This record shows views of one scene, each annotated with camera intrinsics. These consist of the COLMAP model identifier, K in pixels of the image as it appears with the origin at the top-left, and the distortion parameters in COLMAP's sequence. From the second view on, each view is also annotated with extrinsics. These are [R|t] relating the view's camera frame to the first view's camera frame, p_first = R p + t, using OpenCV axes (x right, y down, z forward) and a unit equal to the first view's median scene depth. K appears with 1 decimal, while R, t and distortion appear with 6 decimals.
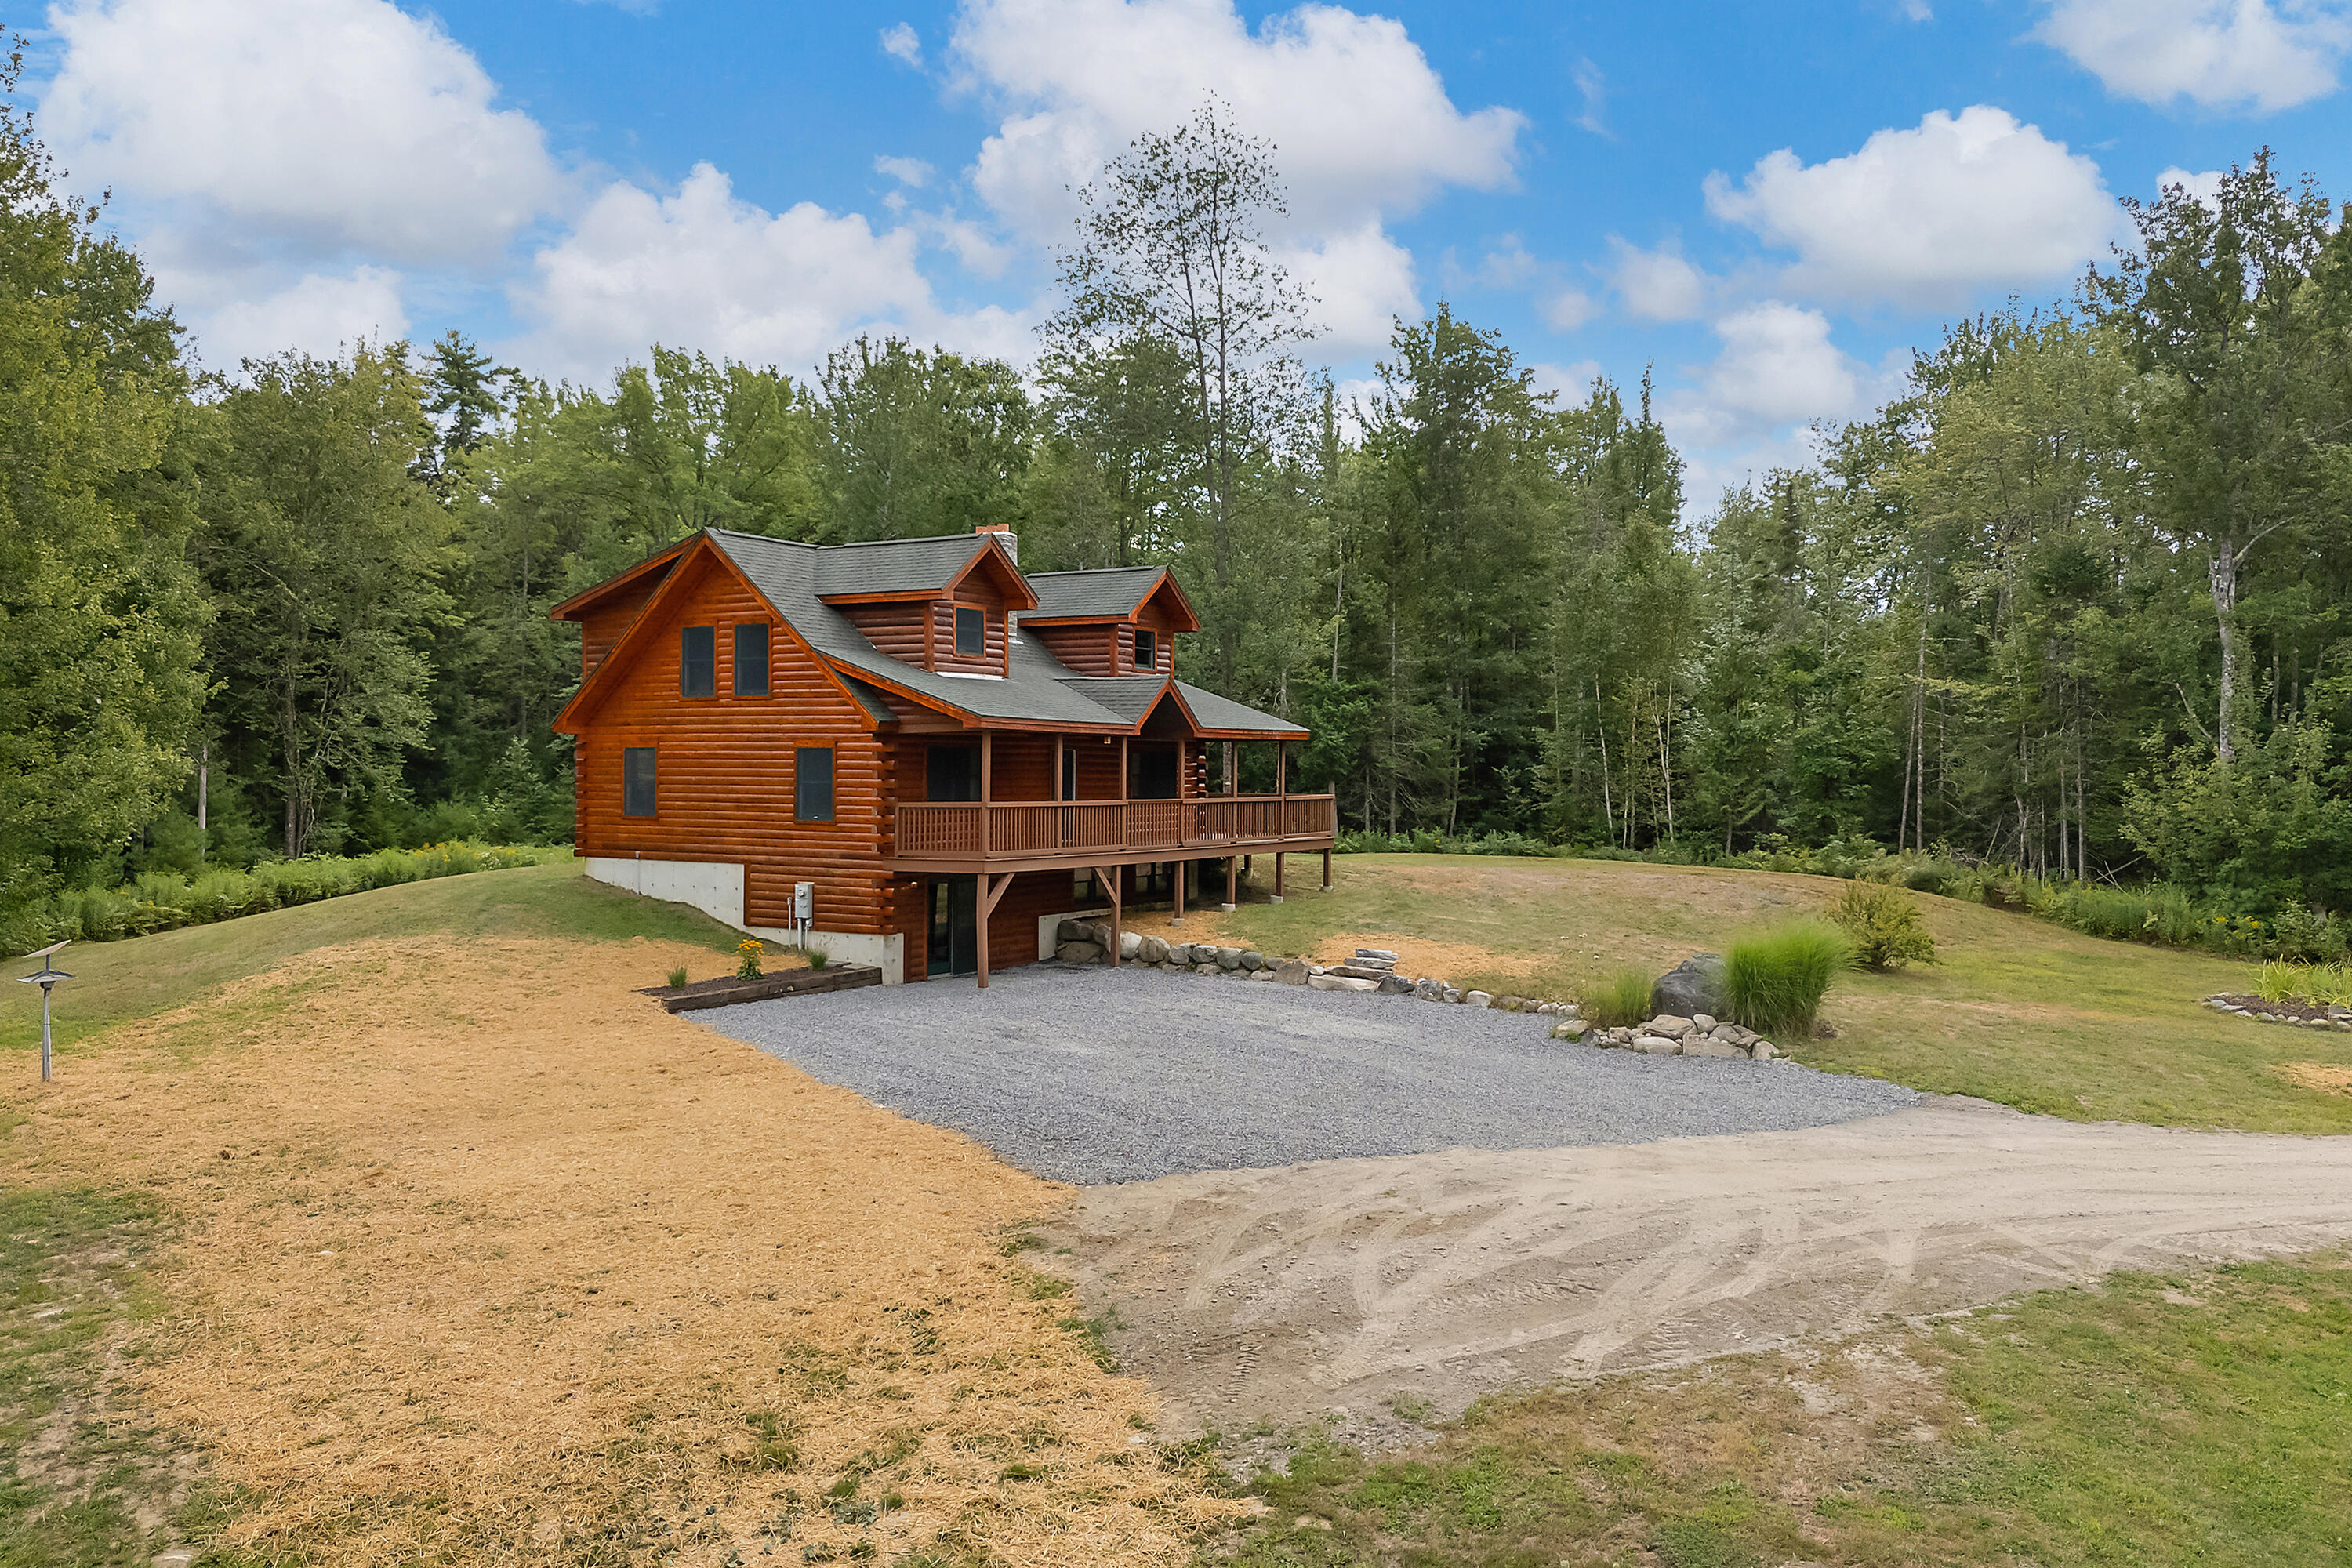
lens RADIAL K [[1811.5, 0, 1172.7], [0, 1811.5, 777.3], [0, 0, 1]] dist [0.082842, -0.019096]
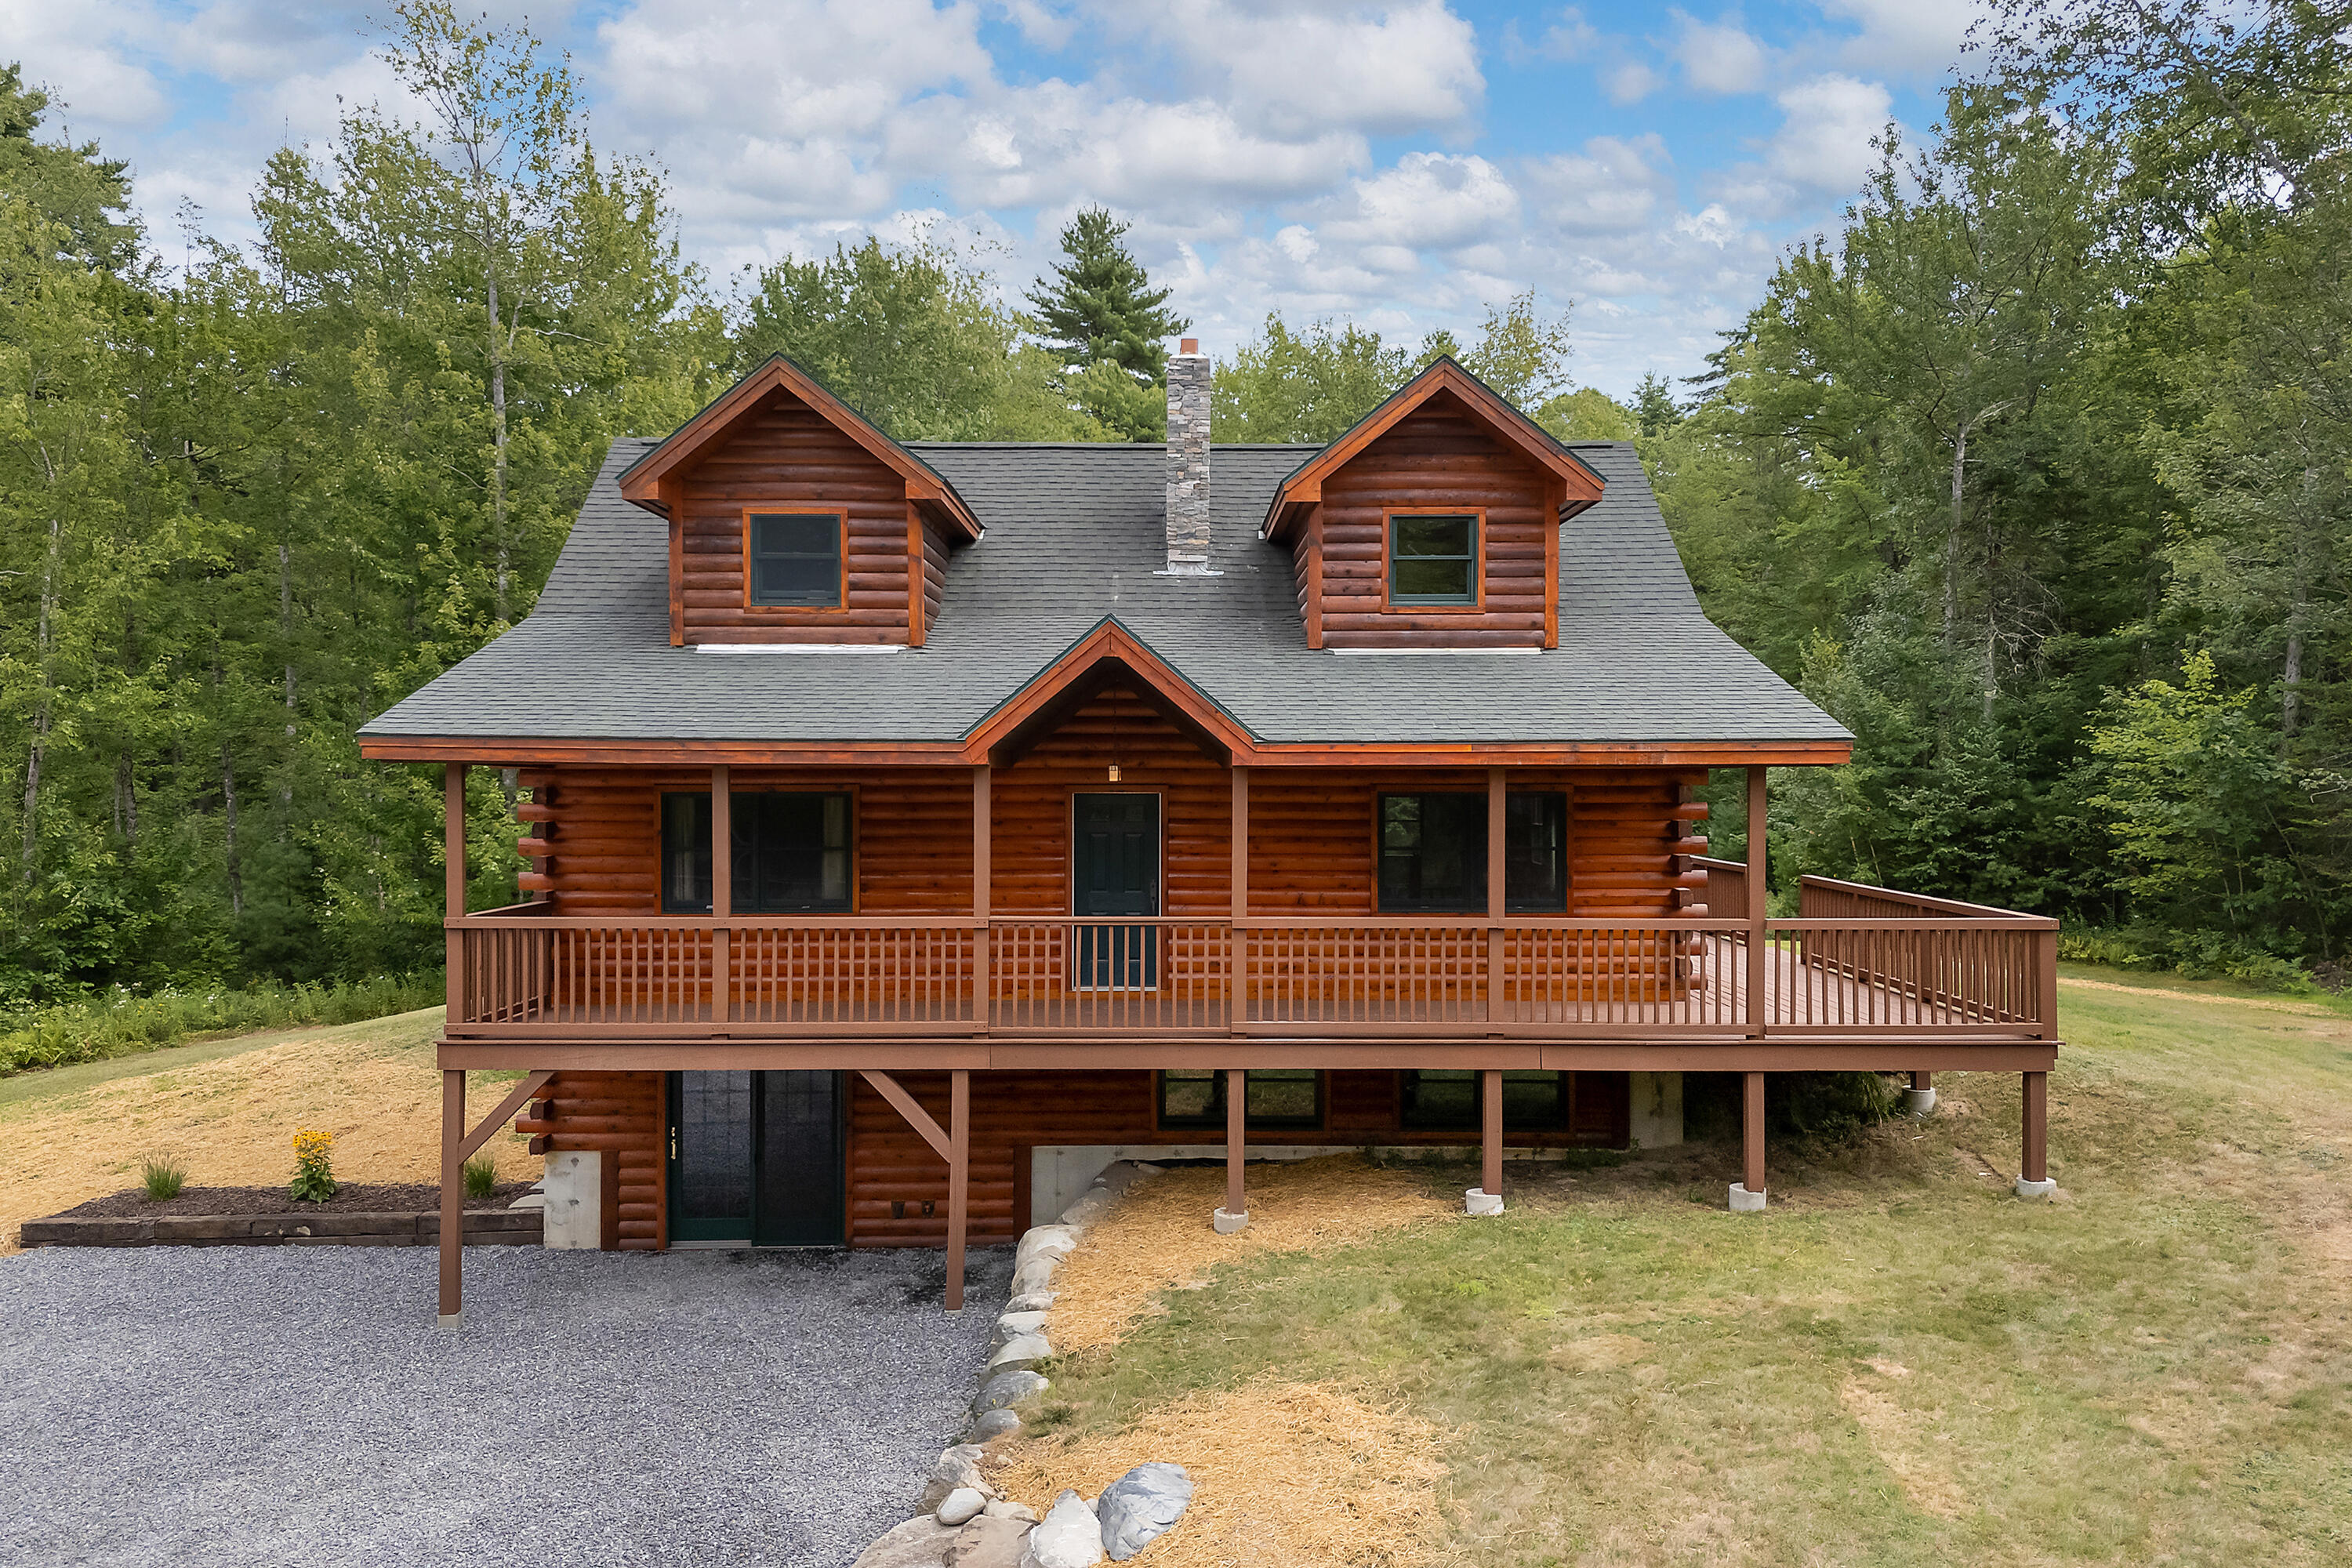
lens RADIAL K [[1731.0, 0, 1135.7], [0, 1731.0, 754.4], [0, 0, 1]] dist [0.081056, -0.041147]
pose [[0.528148, -0.013217, -0.849050, 0.318968], [-0.000630, 0.999872, -0.015957, -0.017888], [0.849152, 0.008963, 0.528072, 0.765470]]
